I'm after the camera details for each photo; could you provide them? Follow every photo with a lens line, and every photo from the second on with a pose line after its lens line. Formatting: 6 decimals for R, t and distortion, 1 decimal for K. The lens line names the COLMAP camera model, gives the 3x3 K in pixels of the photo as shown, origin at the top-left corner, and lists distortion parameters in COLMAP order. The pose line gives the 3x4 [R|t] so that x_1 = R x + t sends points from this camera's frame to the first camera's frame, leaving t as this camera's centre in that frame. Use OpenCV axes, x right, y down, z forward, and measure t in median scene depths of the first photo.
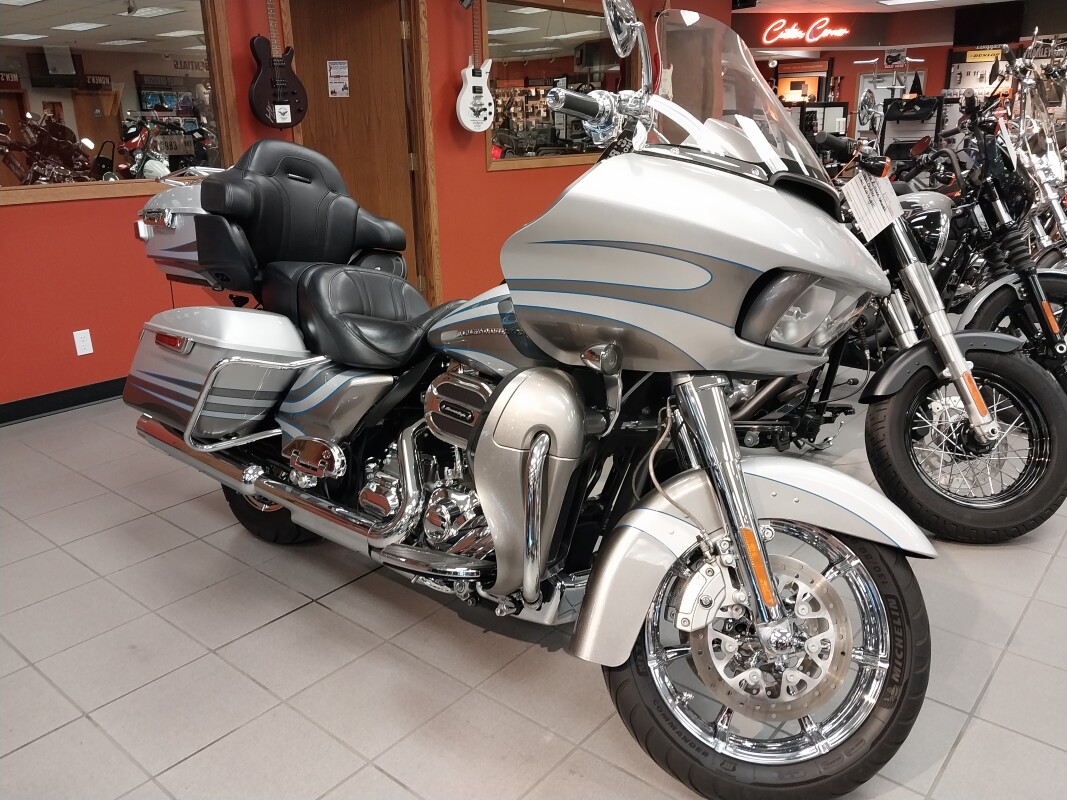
lens RADIAL K [[837.1, 0, 535.7], [0, 837.1, 401.6], [0, 0, 1]] dist [-0.011349, 0.002990]
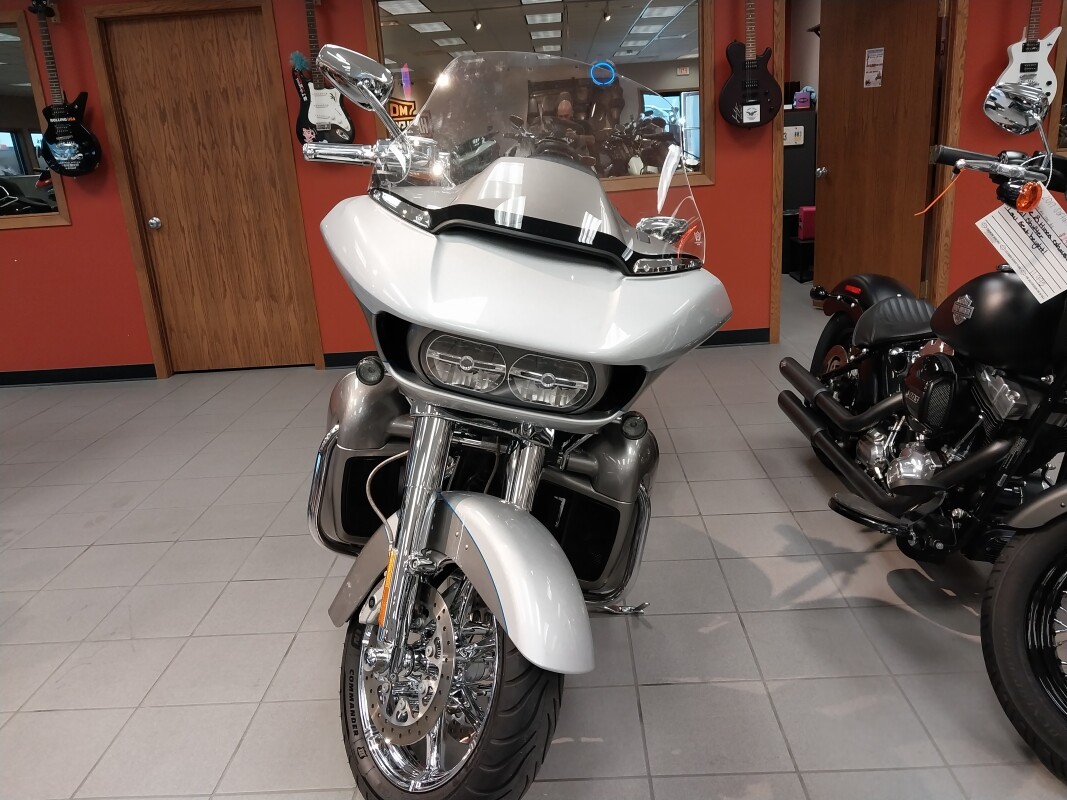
lens RADIAL K [[837.1, 0, 535.4], [0, 837.1, 395.8], [0, 0, 1]] dist [-0.011349, 0.002990]
pose [[0.613350, 0.214808, -0.760039, 0.332951], [-0.196147, 0.973585, 0.116872, -0.056002], [0.765068, 0.077396, 0.639282, 0.120533]]
